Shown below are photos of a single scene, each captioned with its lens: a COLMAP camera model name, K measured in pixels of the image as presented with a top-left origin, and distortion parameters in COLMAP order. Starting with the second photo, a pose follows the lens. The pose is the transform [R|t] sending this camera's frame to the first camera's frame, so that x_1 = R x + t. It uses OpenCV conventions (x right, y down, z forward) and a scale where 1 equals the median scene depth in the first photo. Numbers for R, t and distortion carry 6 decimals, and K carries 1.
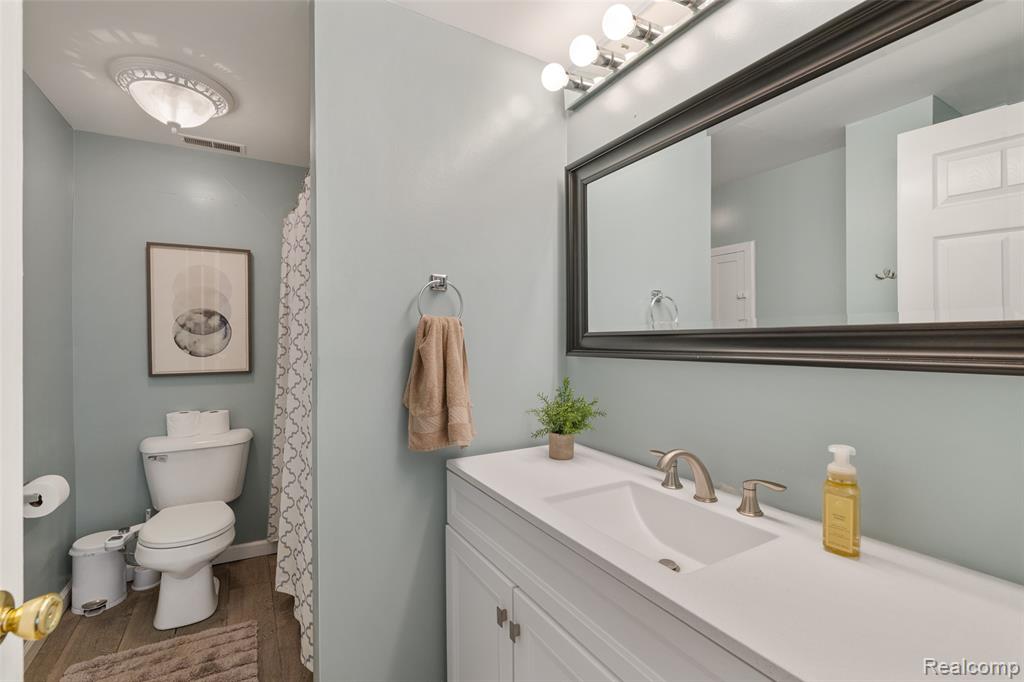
lens RADIAL K [[459.7, 0, 515.4], [0, 459.7, 338.9], [0, 0, 1]] dist [-0.001194, 0.000083]
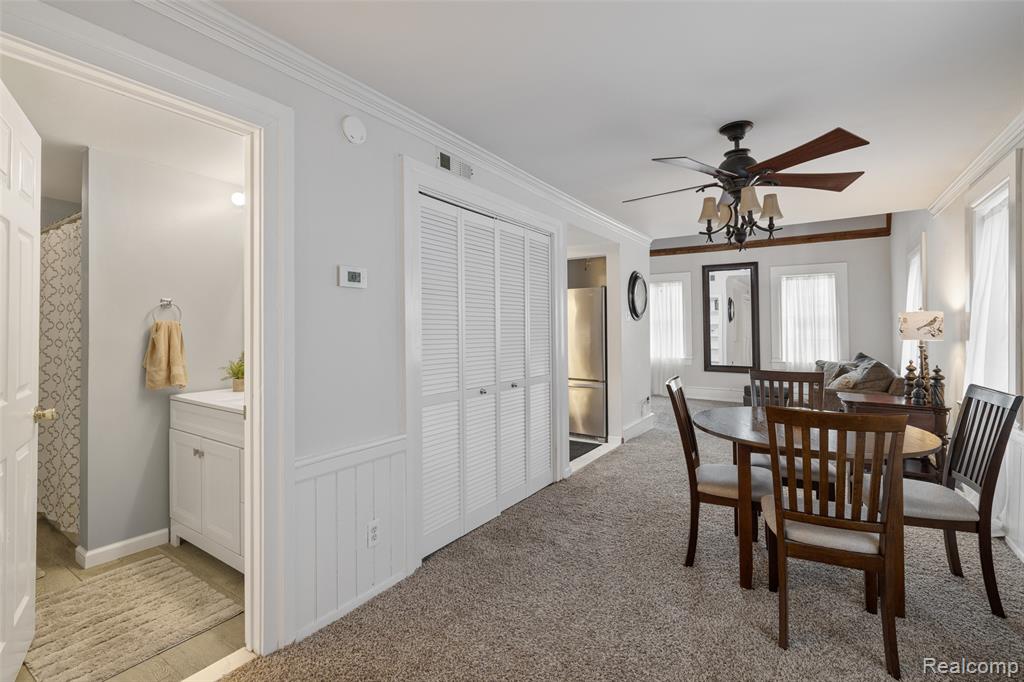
lens RADIAL K [[459.7, 0, 507.3], [0, 459.7, 330.2], [0, 0, 1]] dist [-0.001194, 0.000083]
pose [[0.899393, 0.007893, 0.437069, 0.291088], [-0.004718, 0.999954, -0.008348, 0.000268], [-0.437115, 0.005446, 0.899389, -1.417796]]
